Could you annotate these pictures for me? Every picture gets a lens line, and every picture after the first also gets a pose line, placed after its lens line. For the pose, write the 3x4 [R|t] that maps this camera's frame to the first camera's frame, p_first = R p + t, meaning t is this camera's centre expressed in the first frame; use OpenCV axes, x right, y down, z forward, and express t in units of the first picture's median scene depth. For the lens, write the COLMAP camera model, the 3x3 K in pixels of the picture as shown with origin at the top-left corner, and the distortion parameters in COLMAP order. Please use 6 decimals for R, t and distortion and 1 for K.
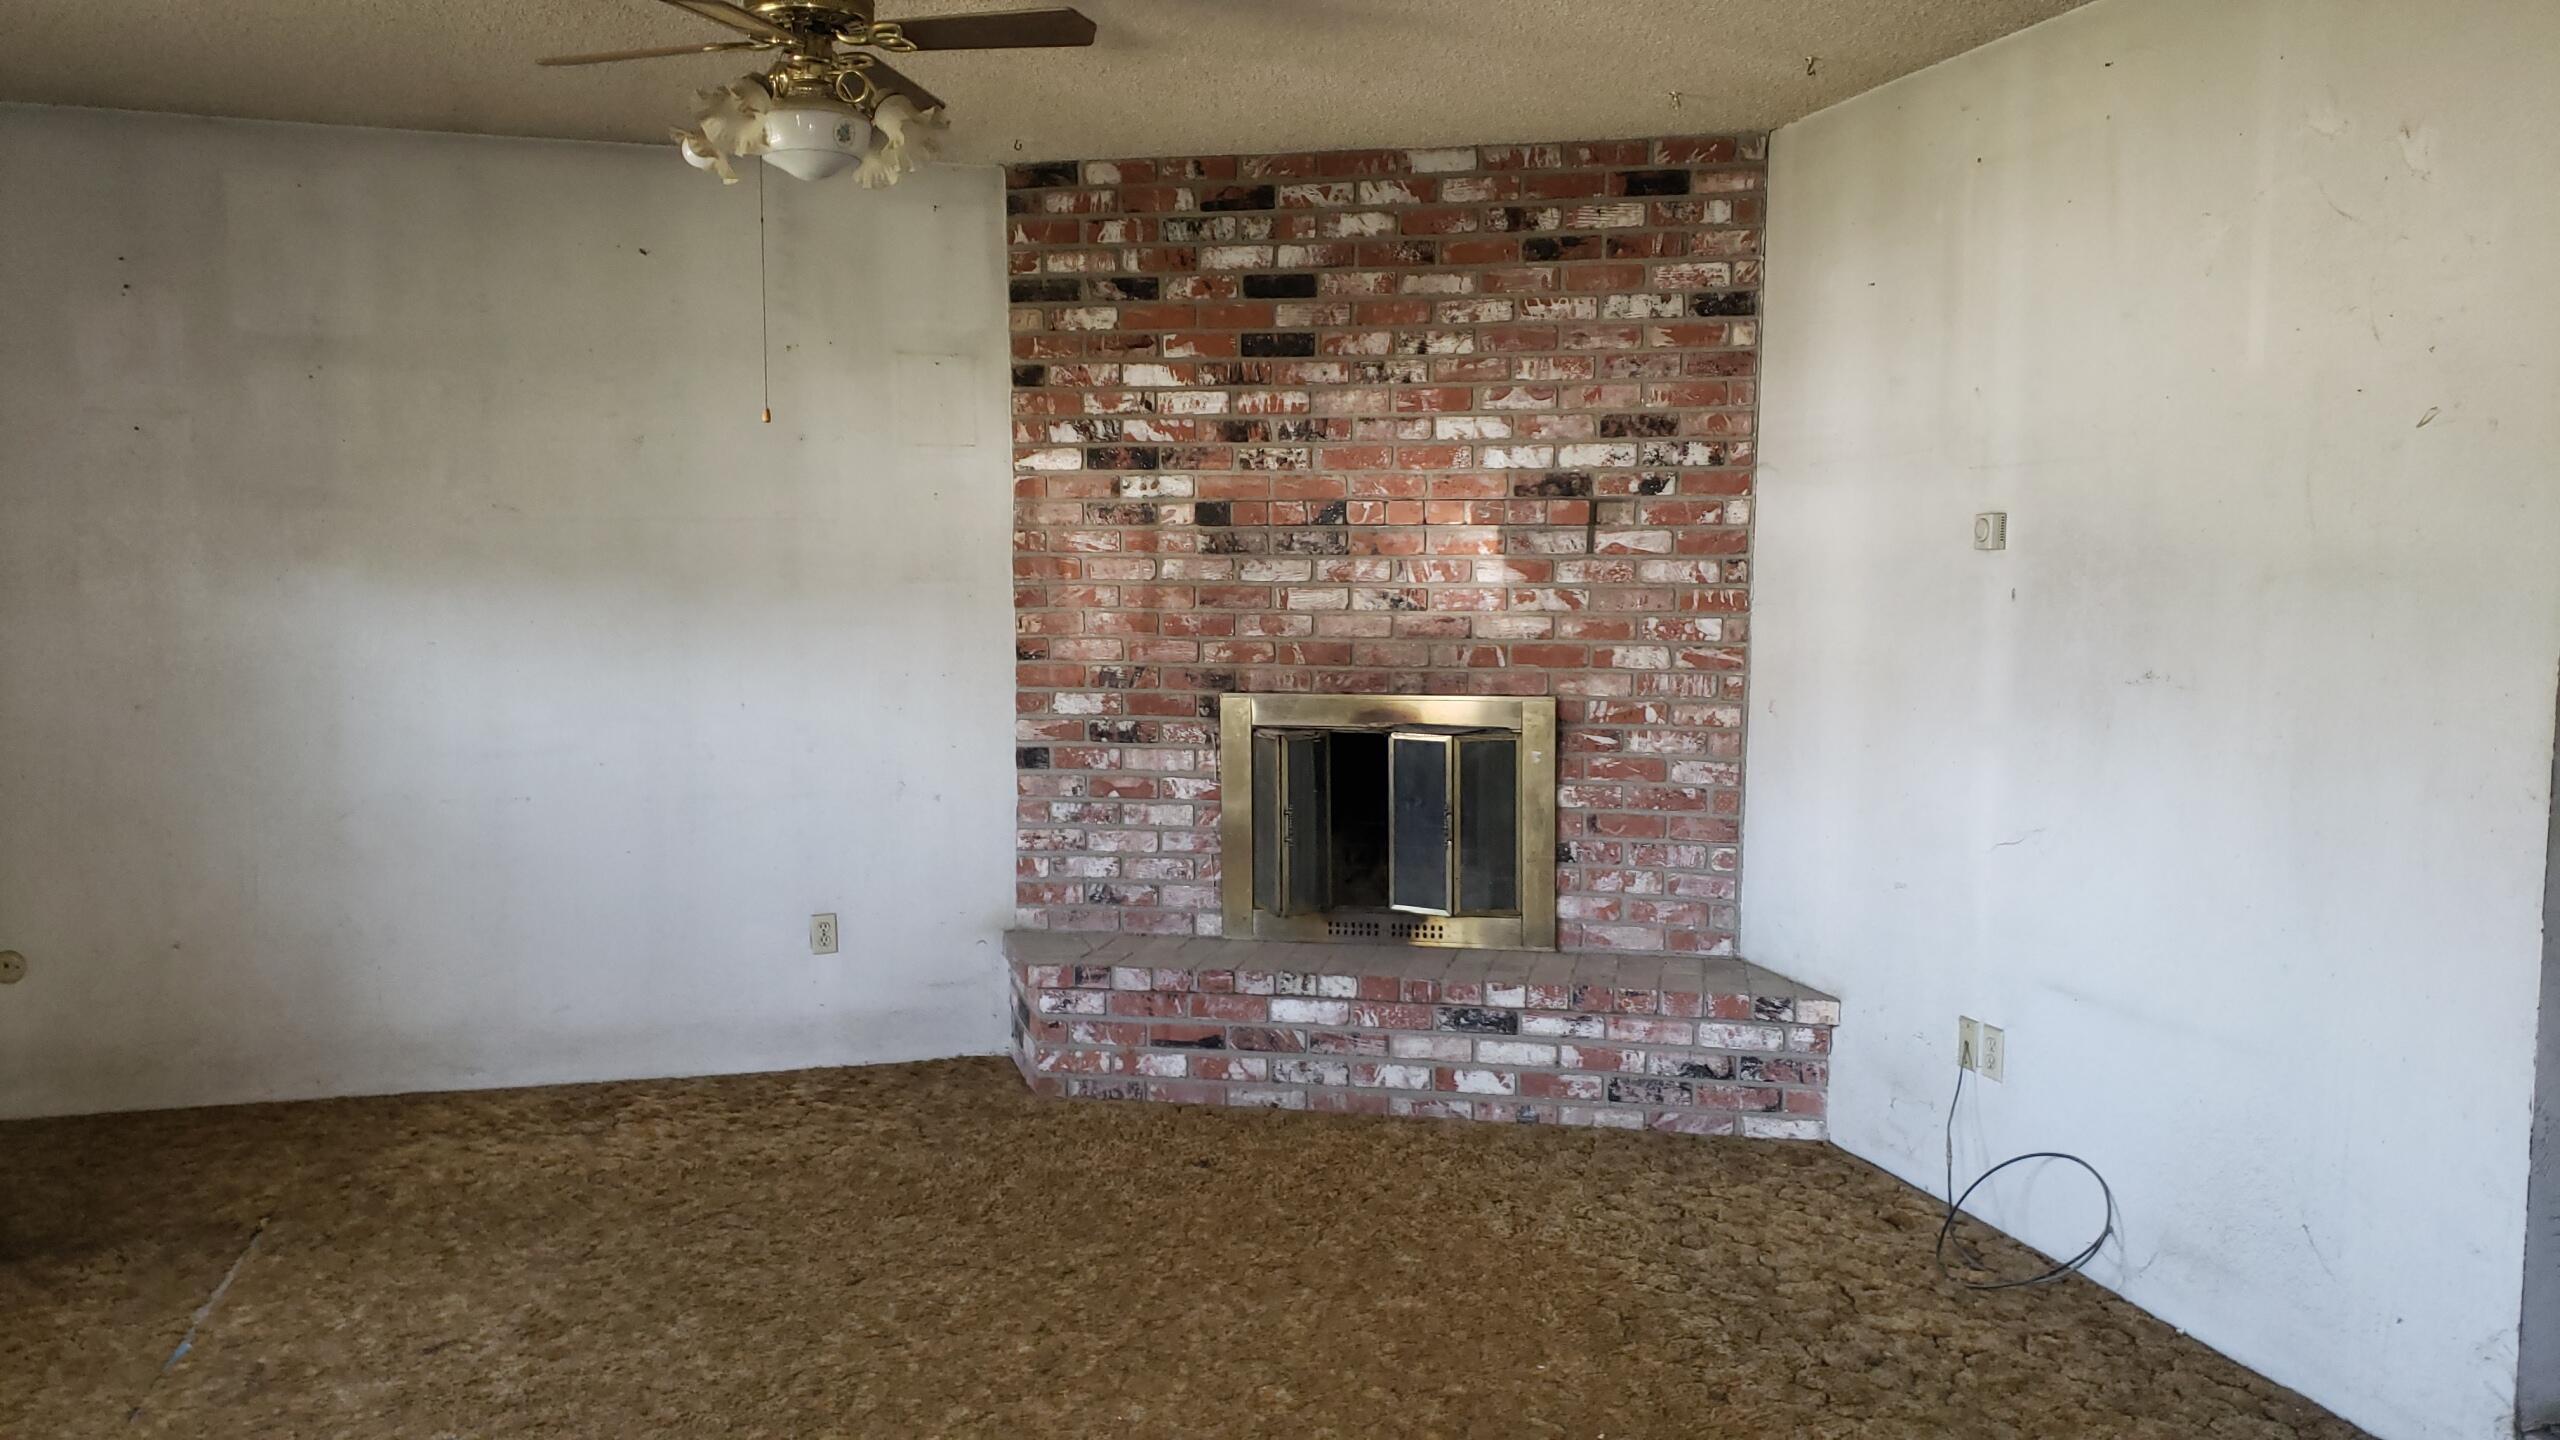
lens RADIAL K [[1946.8, 0, 1292.0], [0, 1946.8, 726.4], [0, 0, 1]] dist [0.026657, -0.016345]
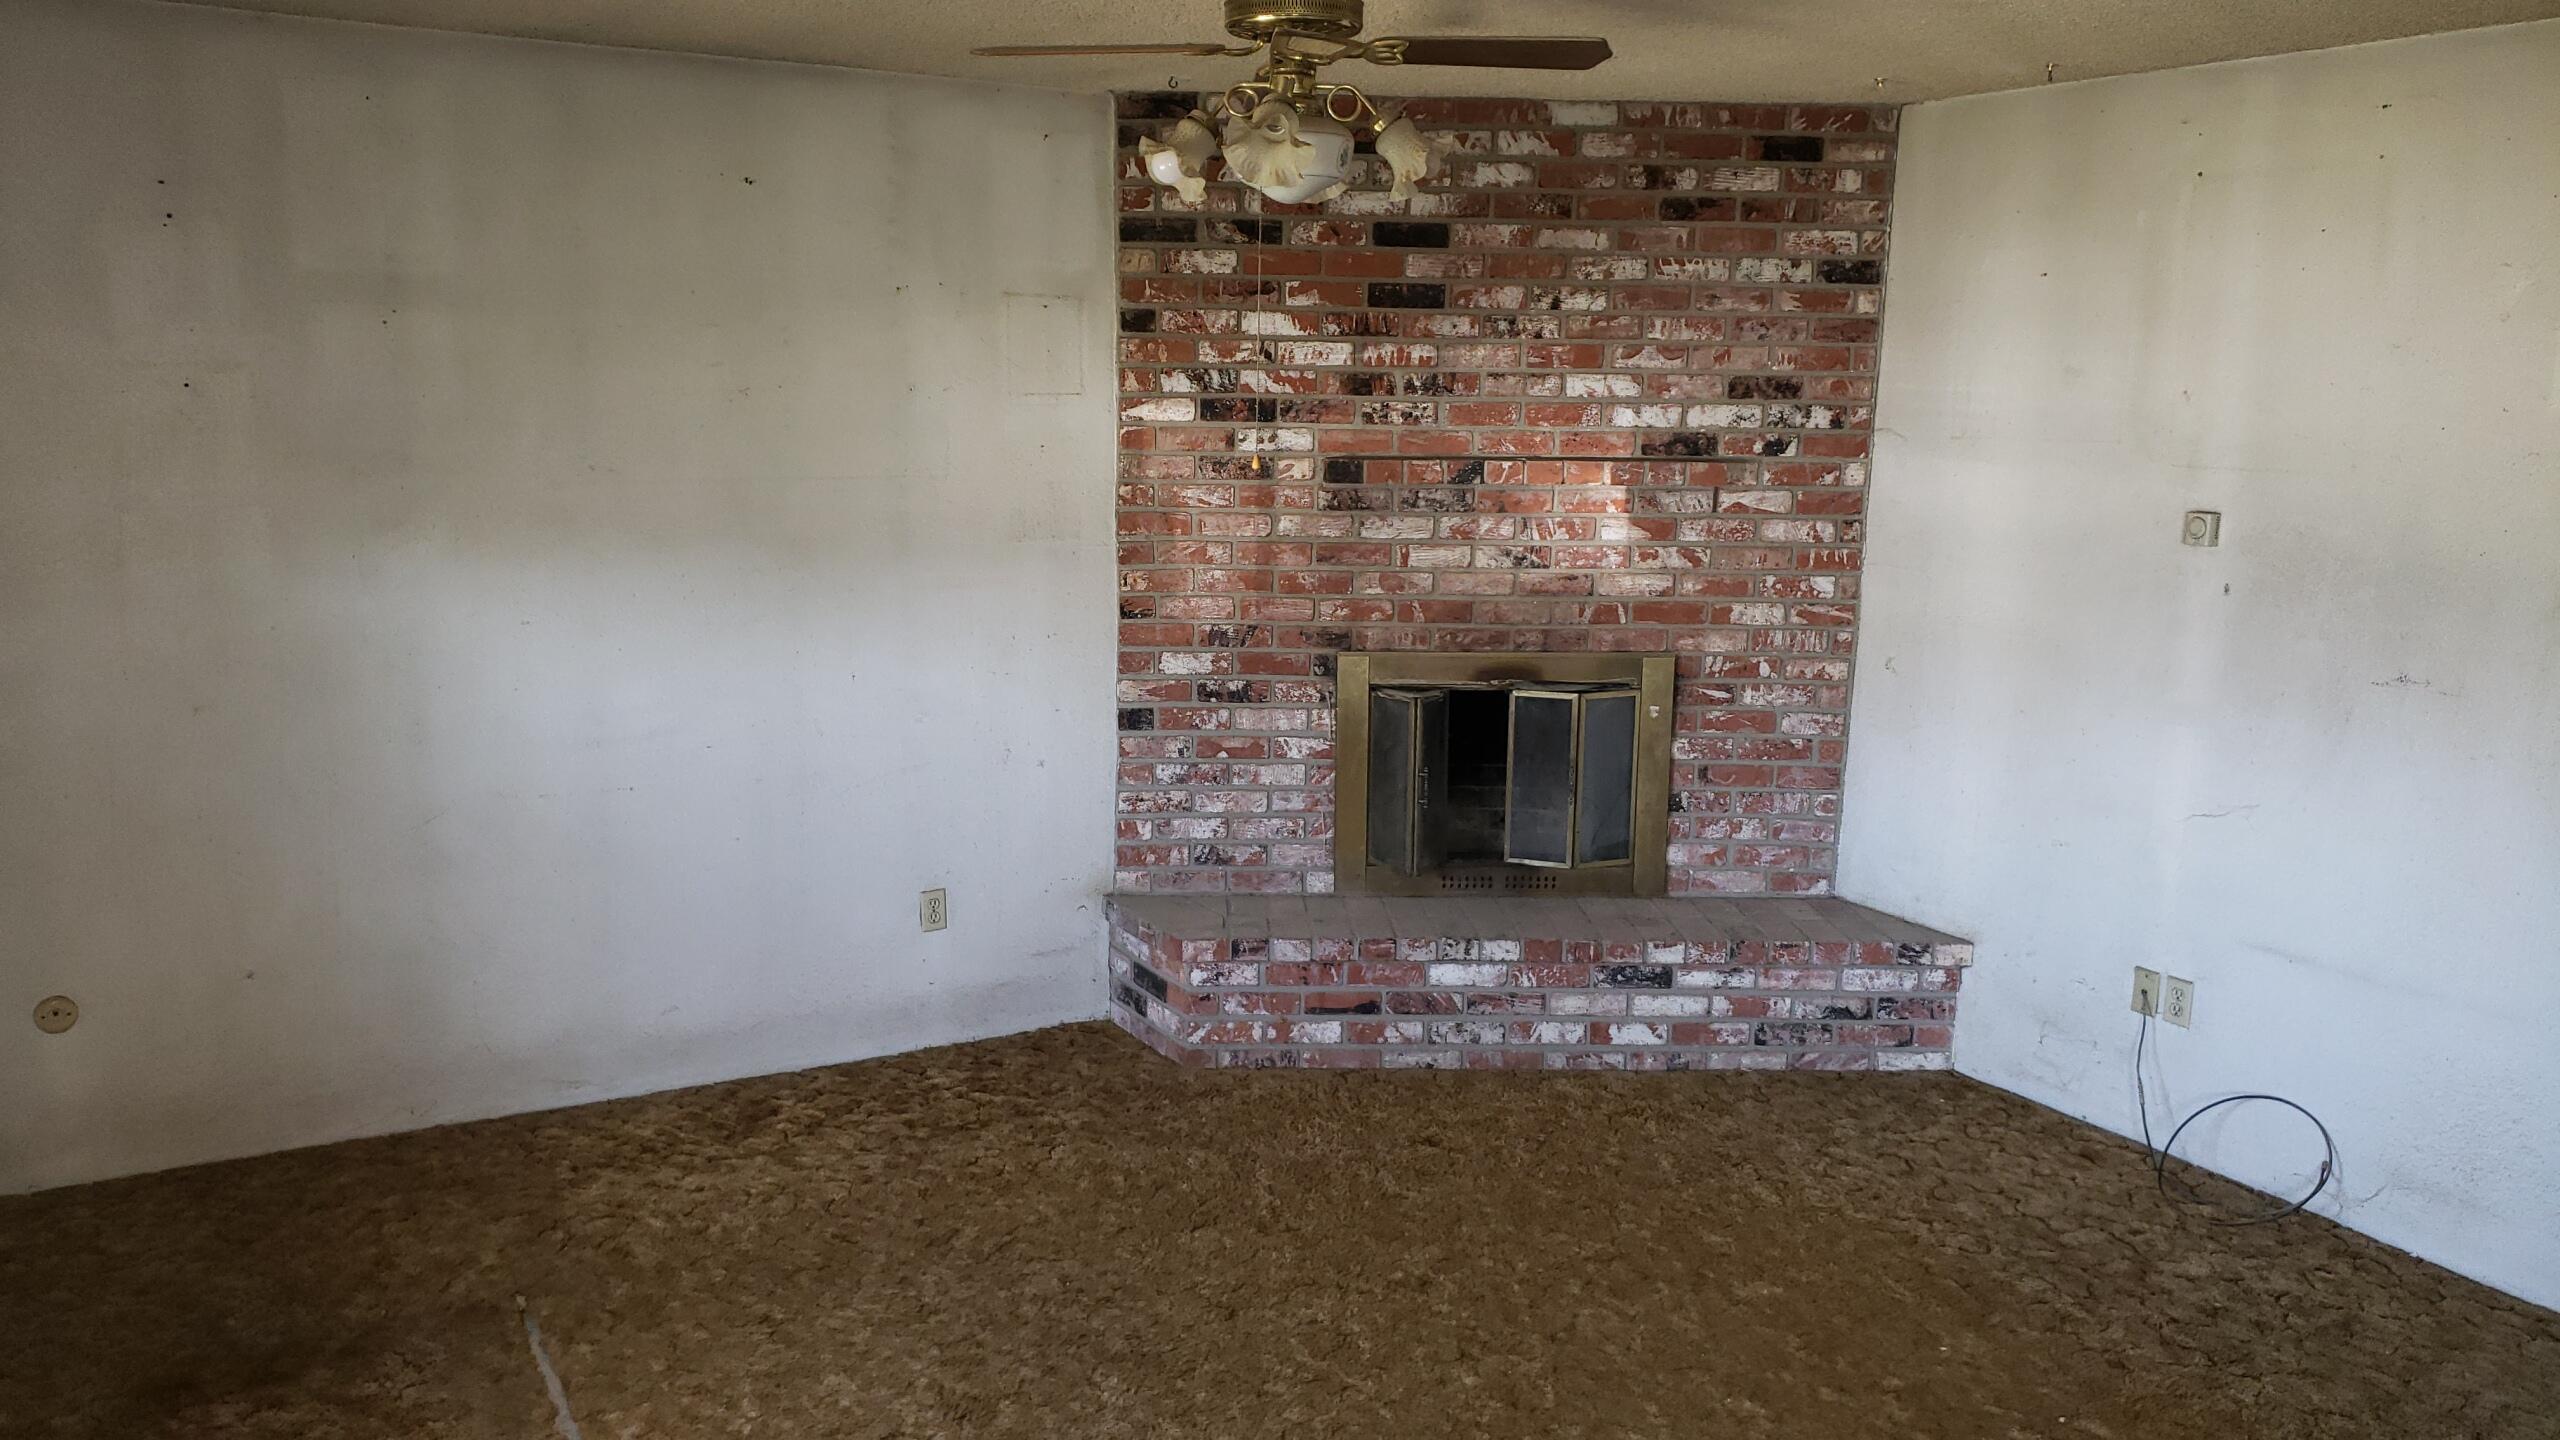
lens RADIAL K [[1946.8, 0, 1277.5], [0, 1946.8, 725.2], [0, 0, 1]] dist [0.026657, -0.016345]
pose [[0.974099, -0.028439, 0.224326, -0.302457], [0.007557, 0.995600, 0.093400, -0.075577], [-0.225995, -0.089285, 0.970028, 0.050275]]
